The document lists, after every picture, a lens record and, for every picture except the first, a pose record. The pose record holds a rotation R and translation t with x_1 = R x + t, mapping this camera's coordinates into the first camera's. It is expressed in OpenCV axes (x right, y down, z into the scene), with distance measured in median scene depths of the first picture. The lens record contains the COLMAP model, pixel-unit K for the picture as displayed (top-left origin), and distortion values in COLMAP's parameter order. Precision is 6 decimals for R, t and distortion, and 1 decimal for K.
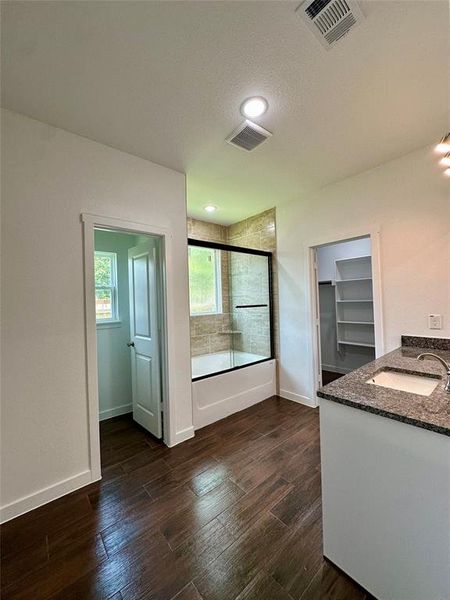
lens RADIAL K [[241.8, 0, 226.1], [0, 241.8, 298.7], [0, 0, 1]] dist [-0.001292, -0.000067]
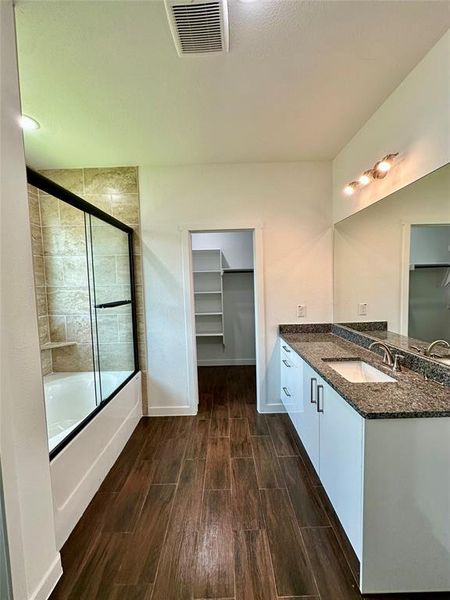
lens RADIAL K [[241.8, 0, 226.1], [0, 241.8, 298.7], [0, 0, 1]] dist [-0.001292, -0.000067]
pose [[0.642834, -0.035770, 0.765170, -0.200146], [-0.001826, 0.998835, 0.048227, -0.015585], [-0.766003, -0.032399, 0.642020, 0.315116]]
